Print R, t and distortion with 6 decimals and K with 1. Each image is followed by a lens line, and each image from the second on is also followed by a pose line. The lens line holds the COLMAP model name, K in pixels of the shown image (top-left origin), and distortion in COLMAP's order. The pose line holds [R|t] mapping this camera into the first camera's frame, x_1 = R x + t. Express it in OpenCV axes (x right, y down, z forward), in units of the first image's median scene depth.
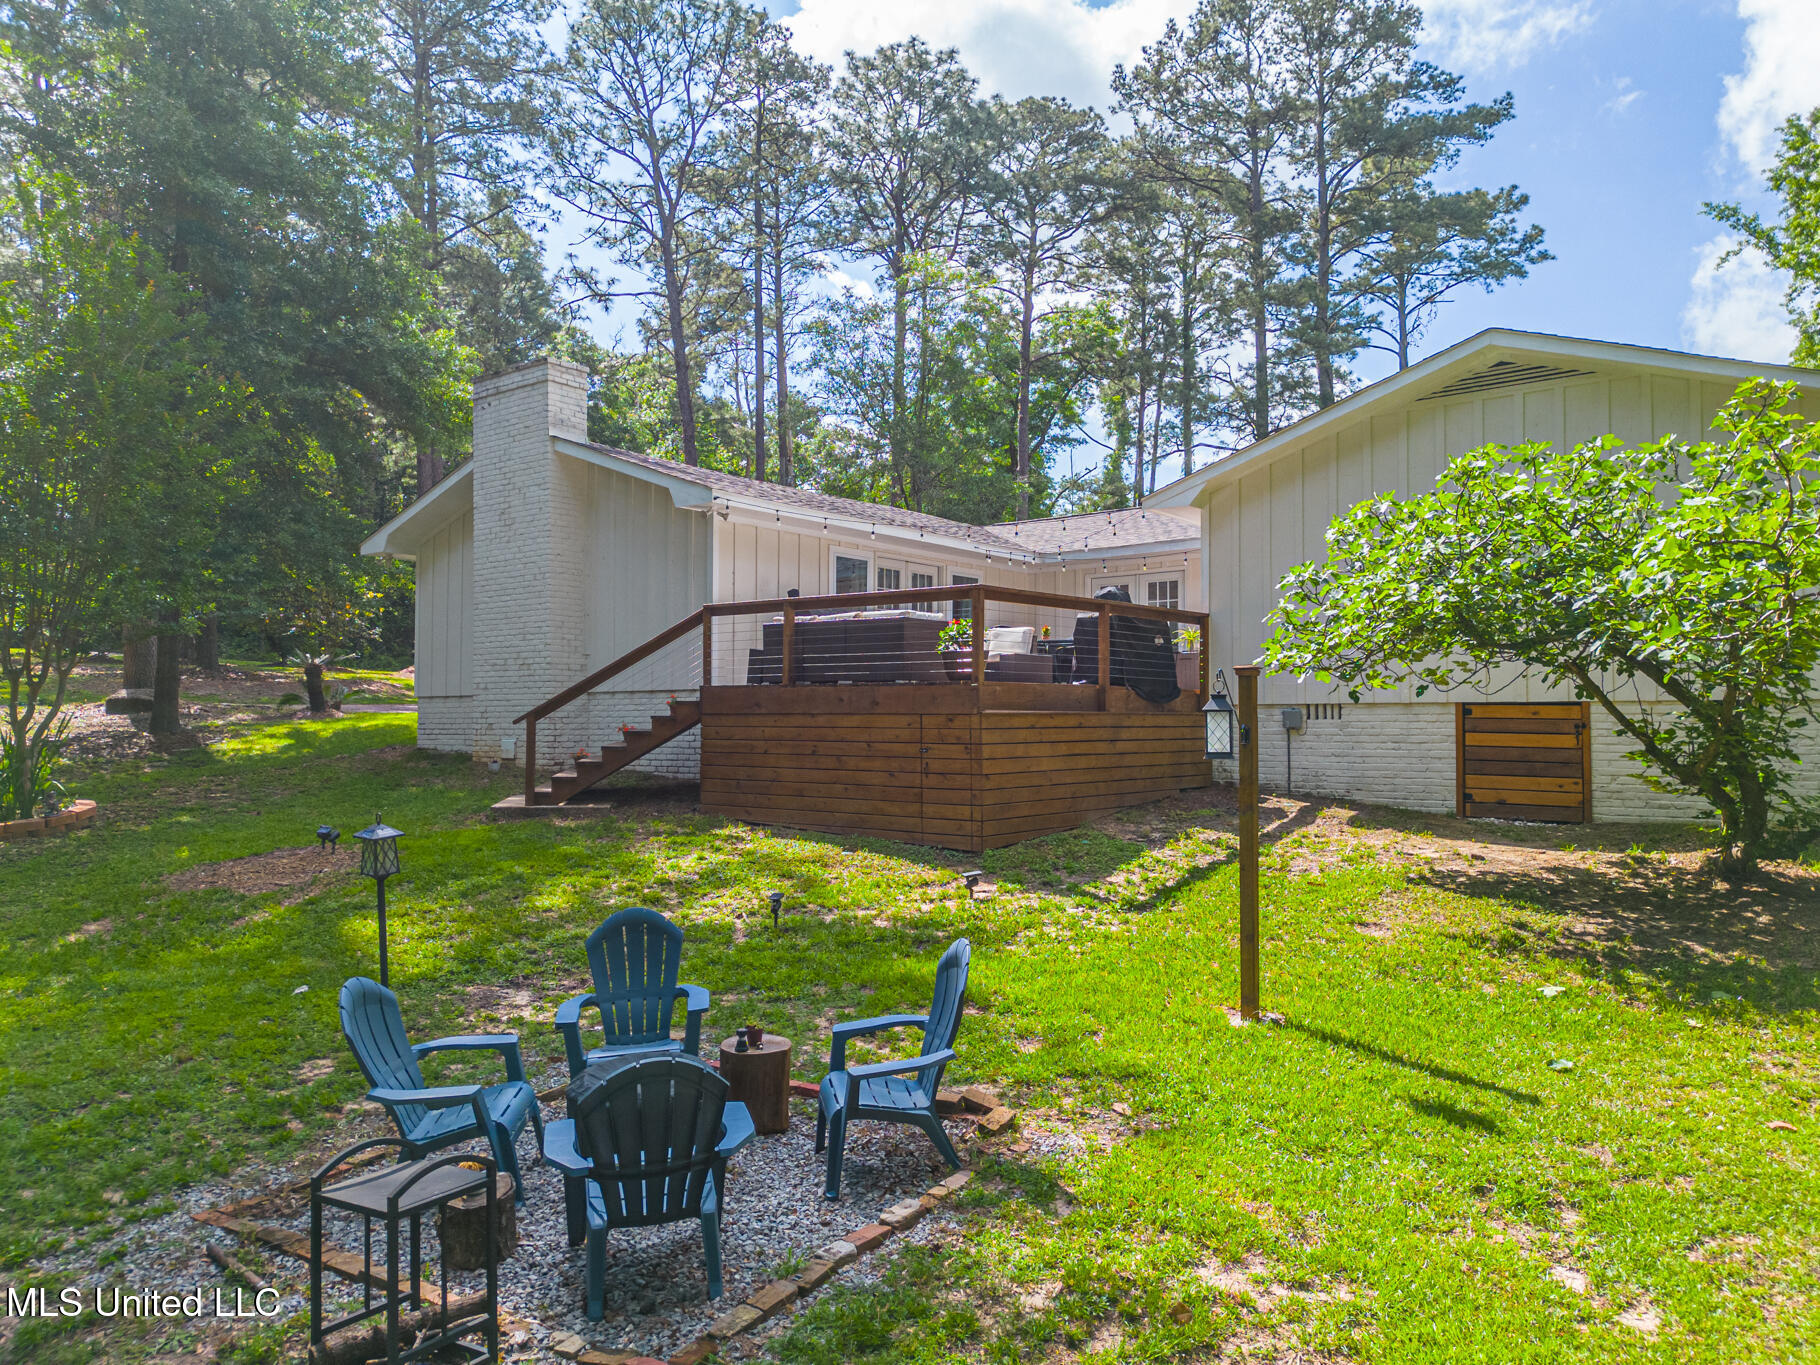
lens RADIAL K [[1275.9, 0, 910.0], [0, 1275.9, 682.5], [0, 0, 1]] dist [0.023039, 0.002136]
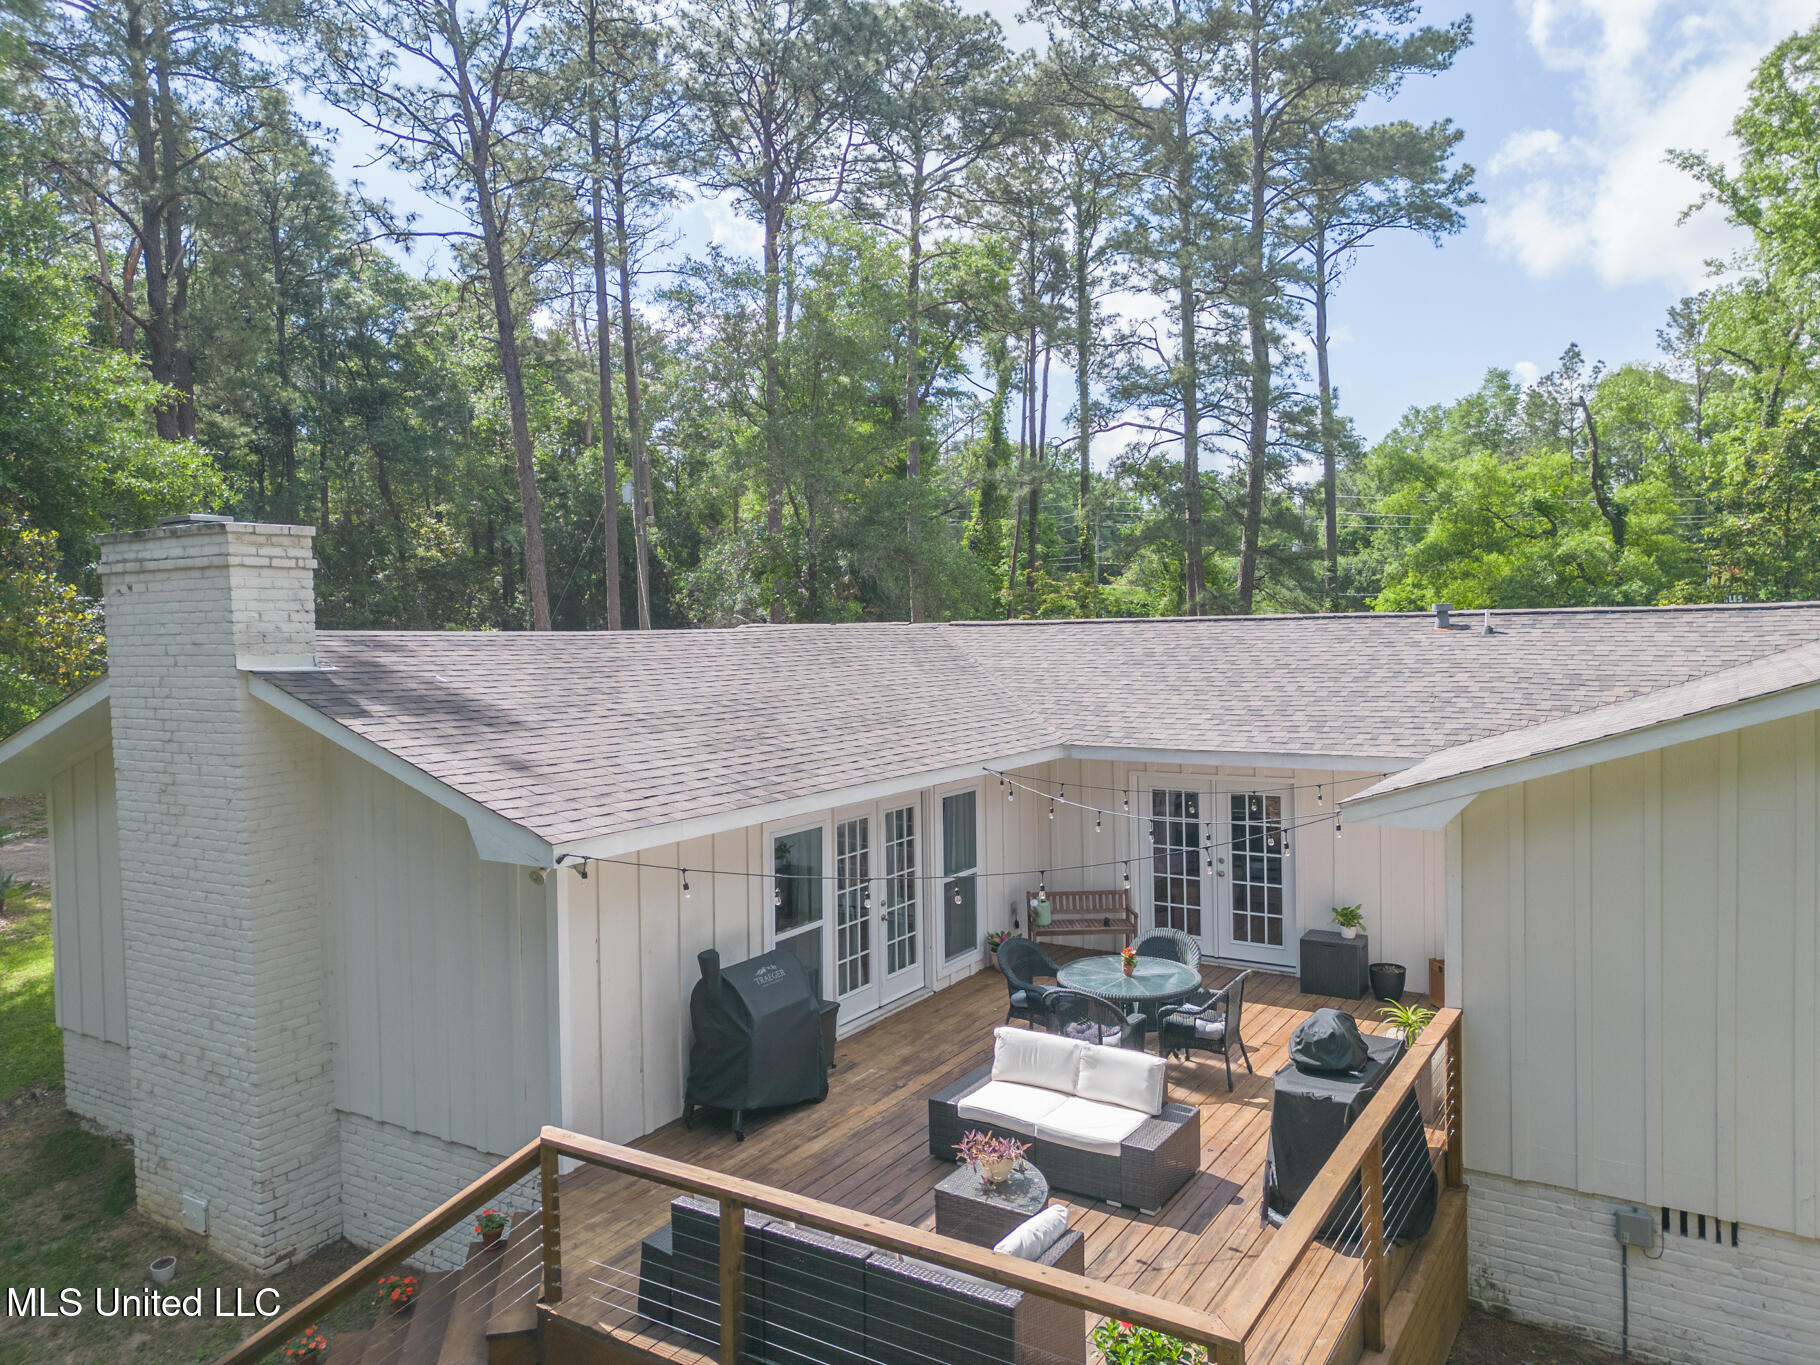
lens RADIAL K [[1261.9, 0, 910.0], [0, 1261.9, 682.5], [0, 0, 1]] dist [0.033964, -0.008429]
pose [[0.993058, -0.025442, 0.114844, -0.019865], [0.016889, 0.997053, 0.074838, -0.071054], [-0.116410, -0.072379, 0.990560, 0.139344]]
